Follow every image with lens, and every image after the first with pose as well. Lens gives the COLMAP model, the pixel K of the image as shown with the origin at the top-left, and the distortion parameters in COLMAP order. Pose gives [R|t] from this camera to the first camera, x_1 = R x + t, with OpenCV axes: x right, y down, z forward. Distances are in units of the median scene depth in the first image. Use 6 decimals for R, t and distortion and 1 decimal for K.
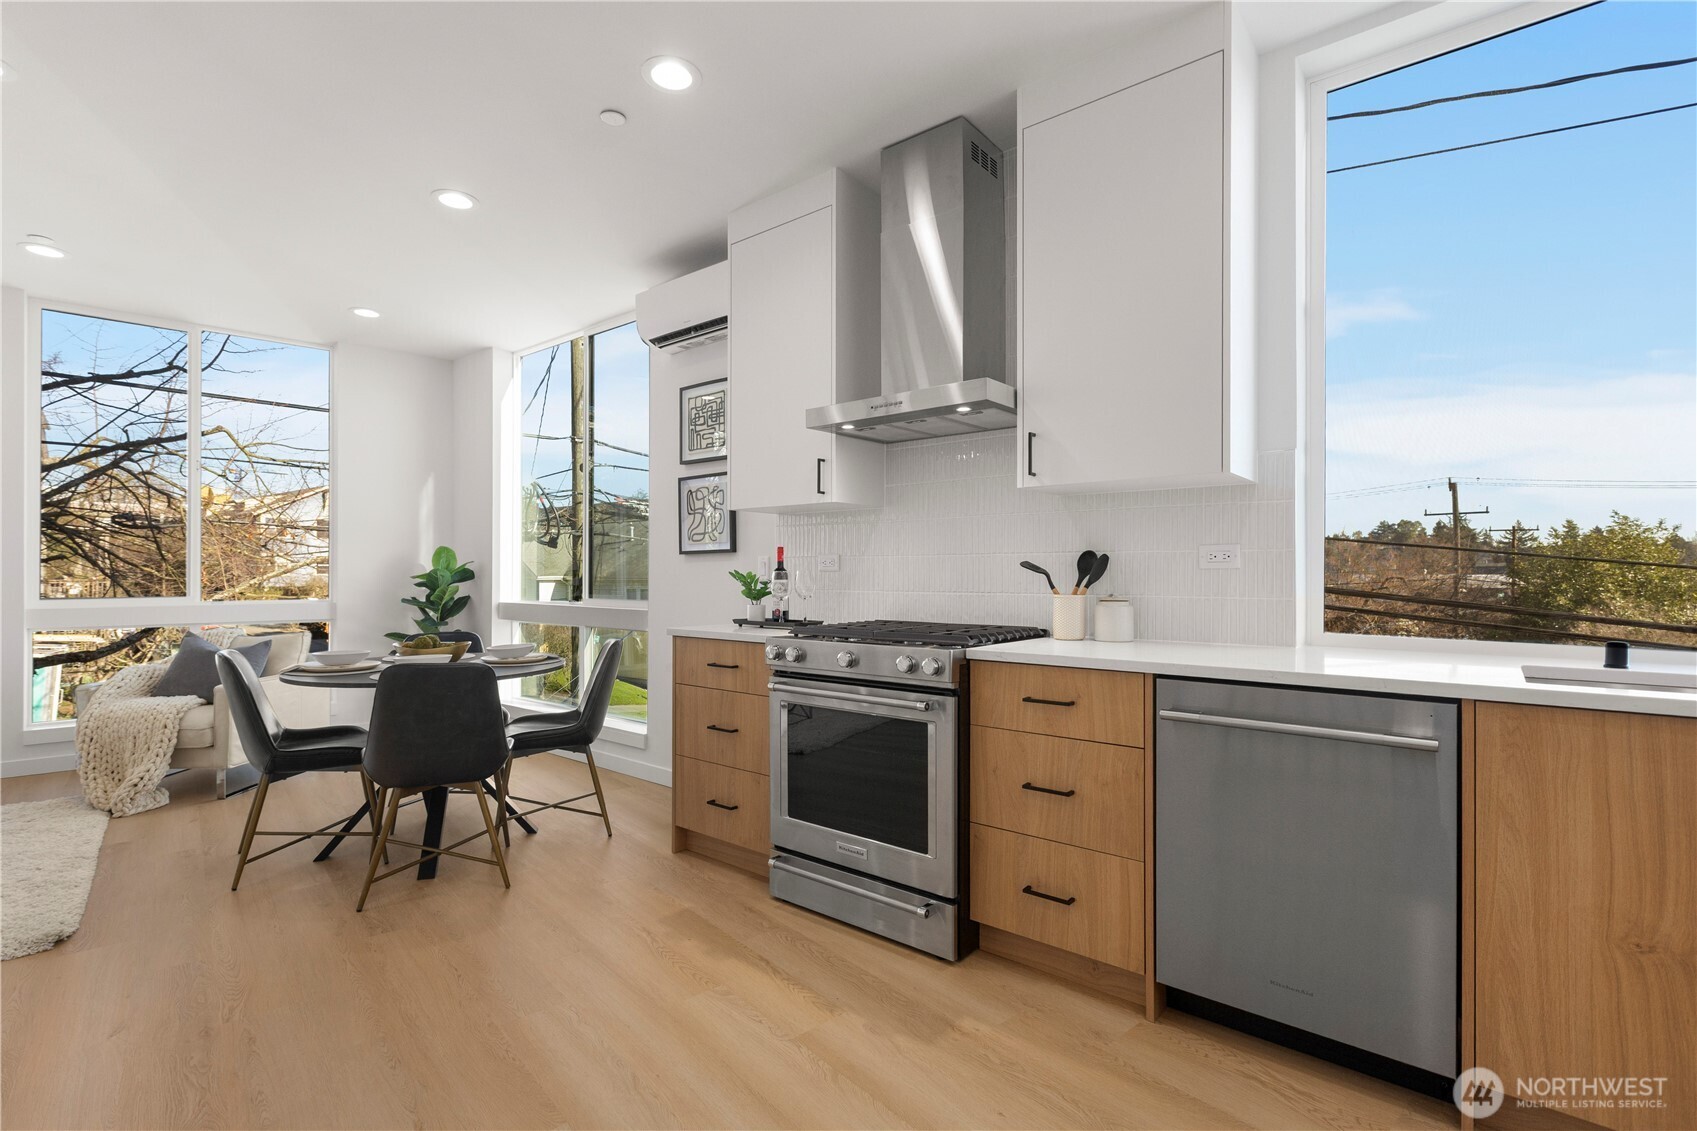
lens RADIAL K [[789.7, 0, 848.3], [0, 789.7, 571.5], [0, 0, 1]] dist [0.001160, 0.000111]
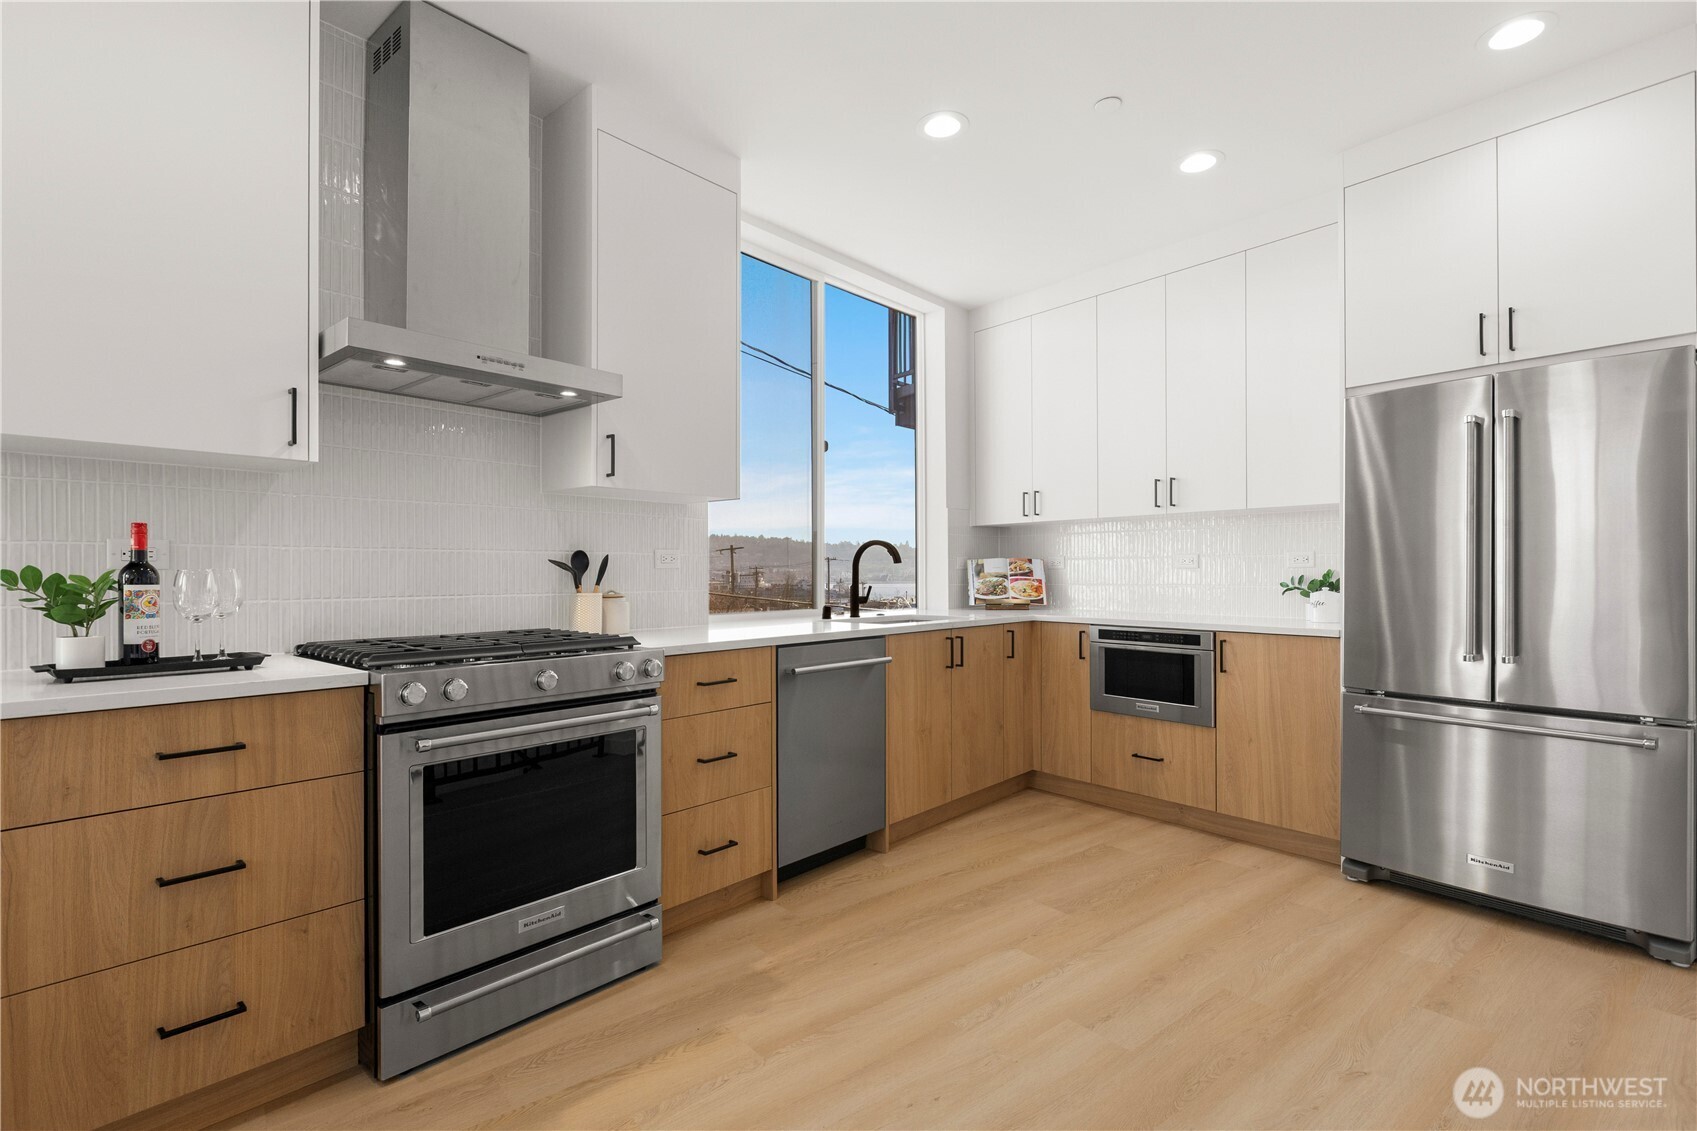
lens RADIAL K [[812.0, 0, 847.4], [0, 812.0, 570.6], [0, 0, 1]] dist [0.001949, 0.000170]
pose [[0.020411, 0.001357, 0.999791, -0.840401], [-0.000069, 0.999999, -0.001356, 0.001352], [-0.999792, -0.000041, 0.020411, 0.697746]]
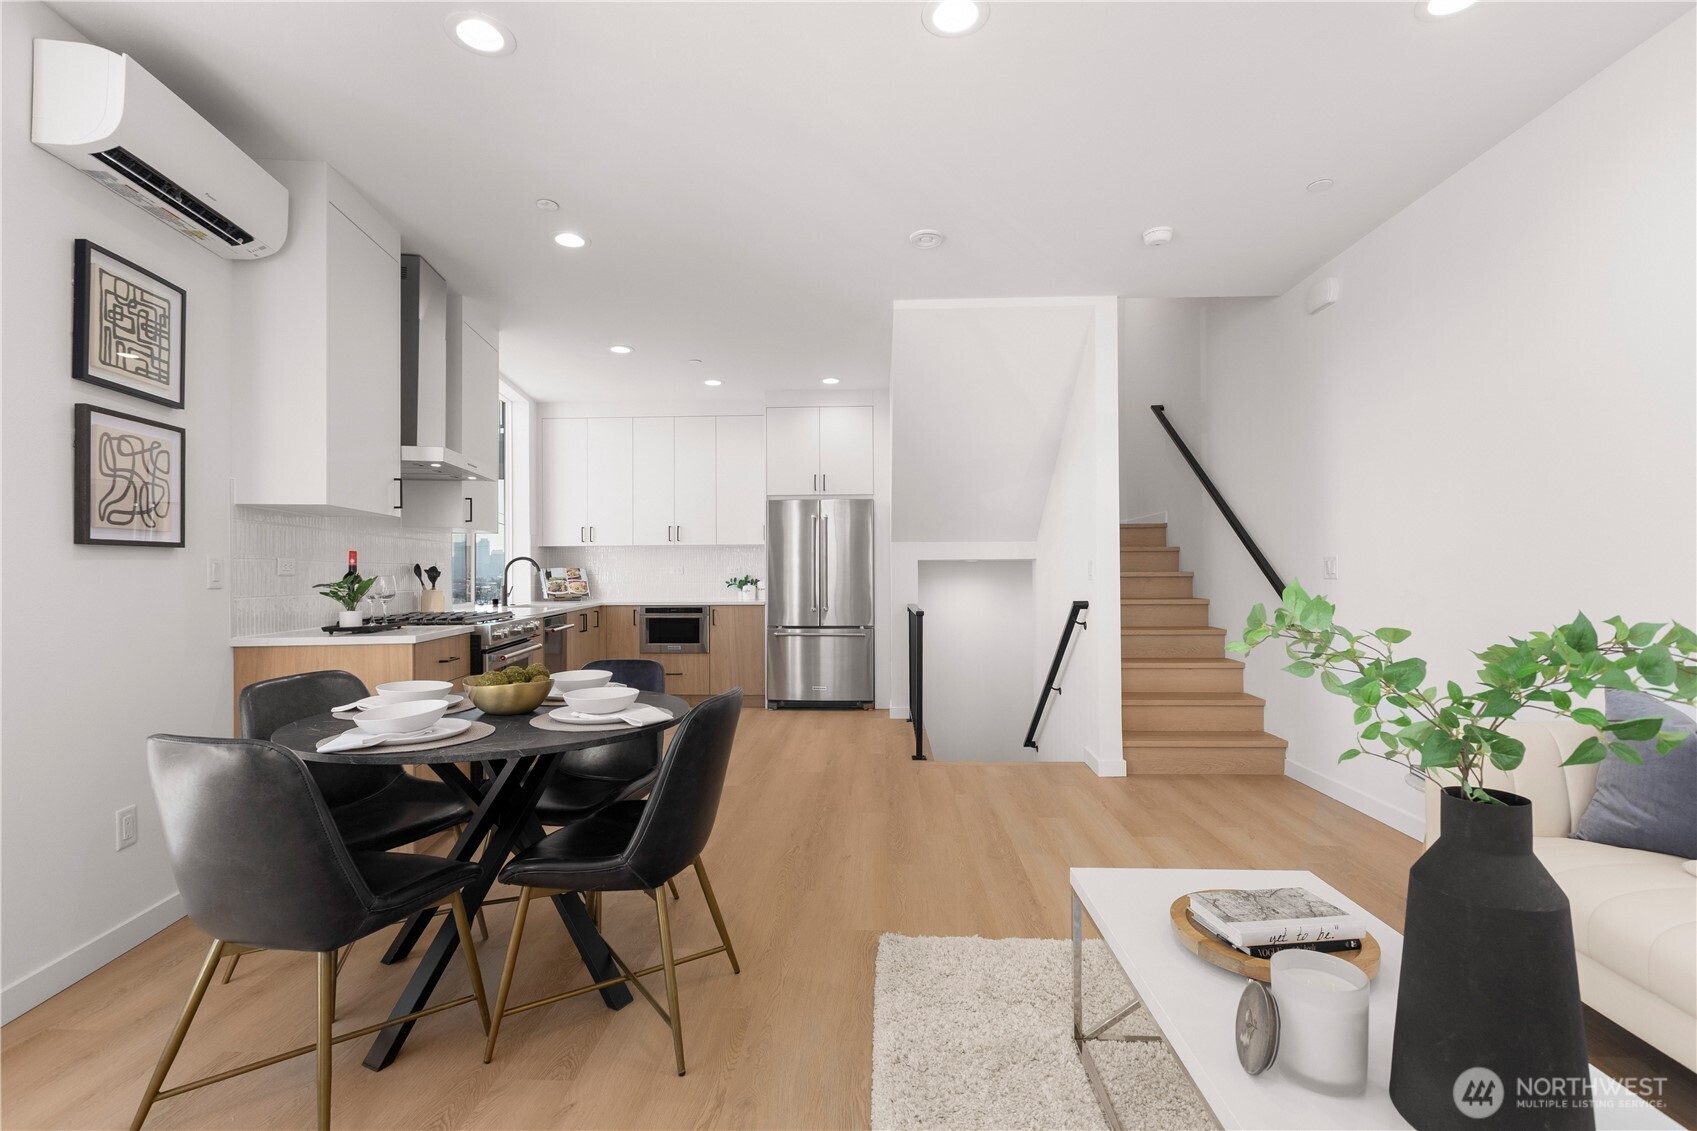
lens RADIAL K [[752.5, 0, 842.1], [0, 752.5, 570.8], [0, 0, 1]] dist [0.001384, 0.000076]
pose [[-0.725162, 0.007036, 0.688542, -1.593112], [0.003164, 0.999971, -0.006887, 0.003010], [-0.688571, -0.002816, -0.725164, 1.708165]]
